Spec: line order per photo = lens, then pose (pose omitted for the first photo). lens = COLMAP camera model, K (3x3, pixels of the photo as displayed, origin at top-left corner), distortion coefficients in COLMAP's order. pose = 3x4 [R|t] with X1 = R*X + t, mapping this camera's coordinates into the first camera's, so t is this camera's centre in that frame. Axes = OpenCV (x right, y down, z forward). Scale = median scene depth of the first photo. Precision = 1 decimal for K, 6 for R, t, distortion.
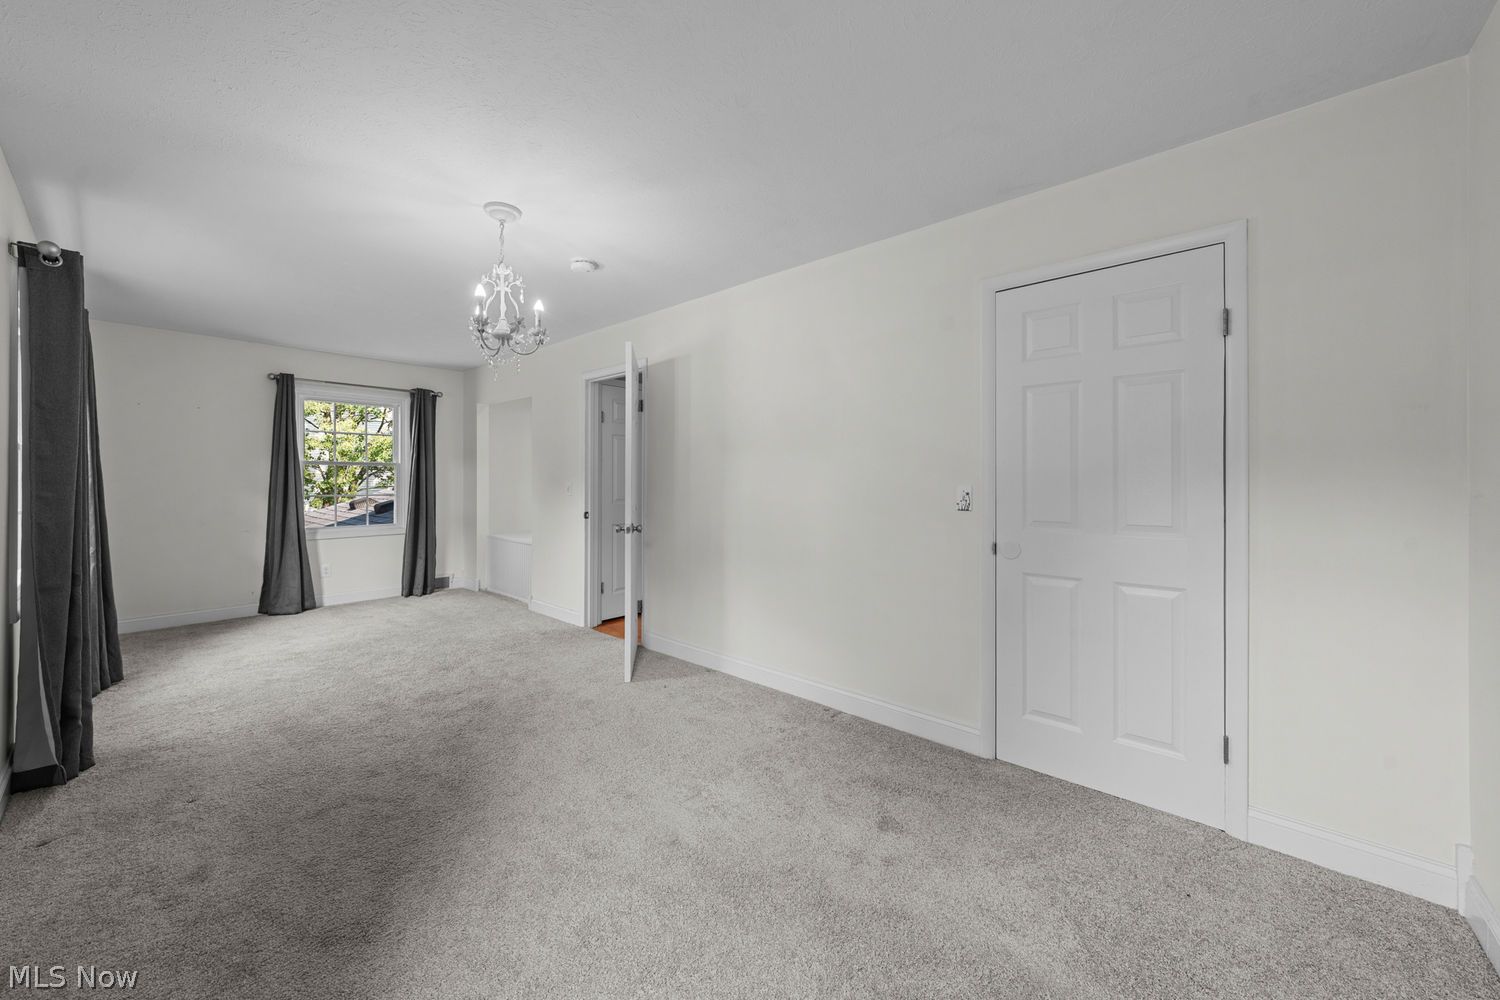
lens RADIAL K [[545.8, 0, 749.8], [0, 545.8, 486.0], [0, 0, 1]] dist [-0.002519, 0.000126]
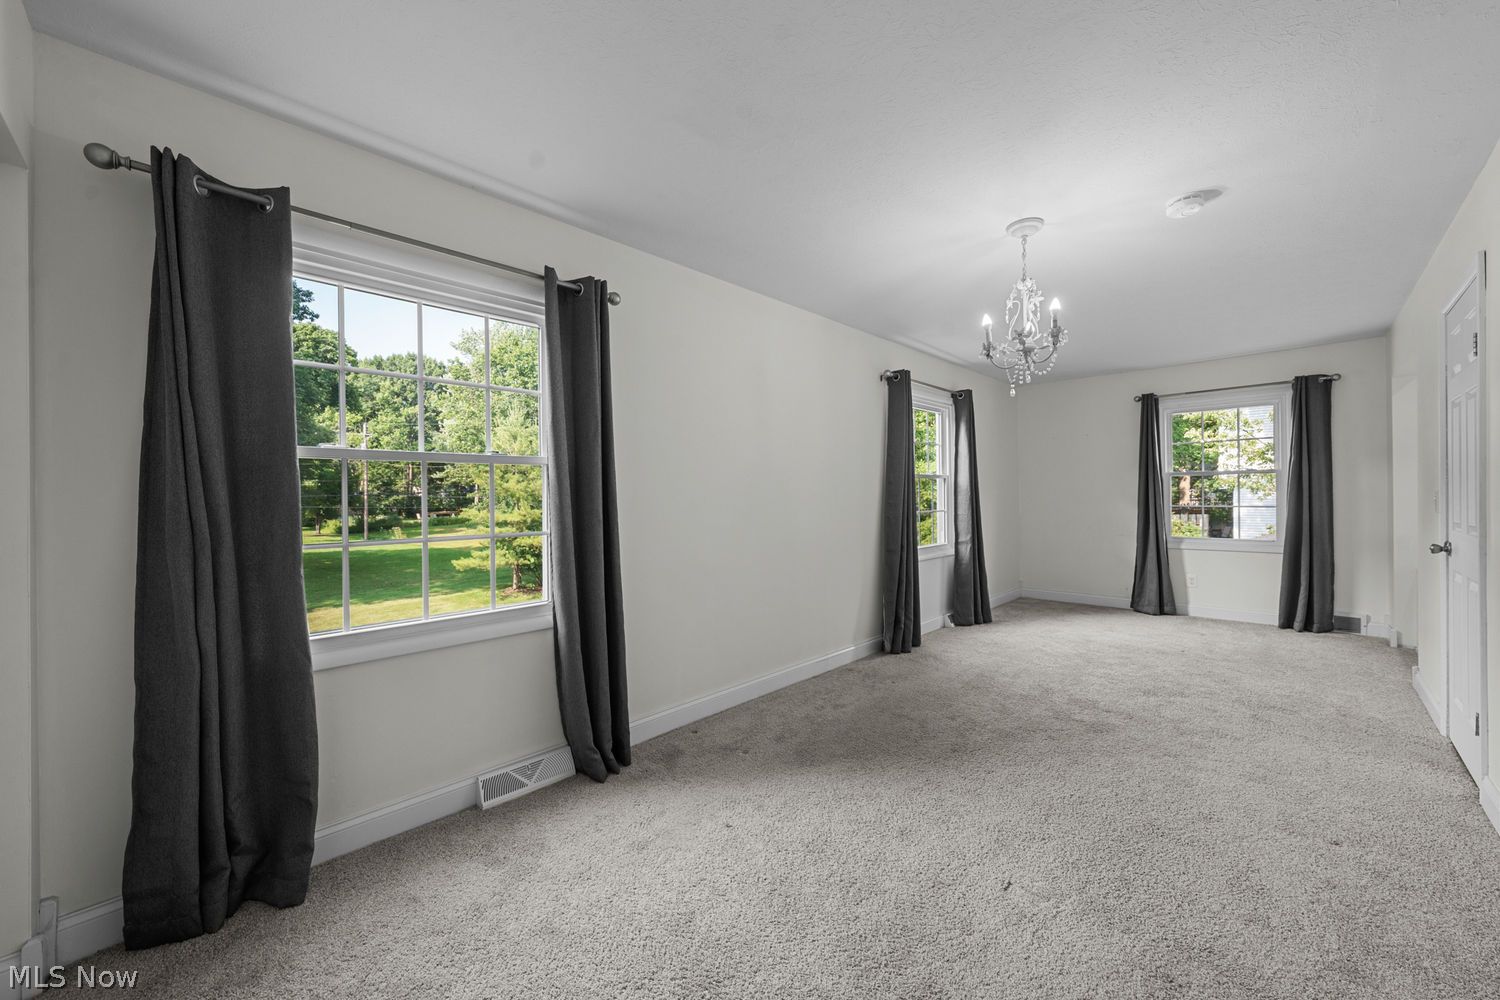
lens RADIAL K [[545.8, 0, 749.7], [0, 545.8, 501.2], [0, 0, 1]] dist [-0.002519, 0.000126]
pose [[-0.039252, 0.008998, -0.999189, 0.399688], [0.001098, 0.999959, 0.008962, -0.001413], [0.999229, -0.000746, -0.039260, 0.359320]]
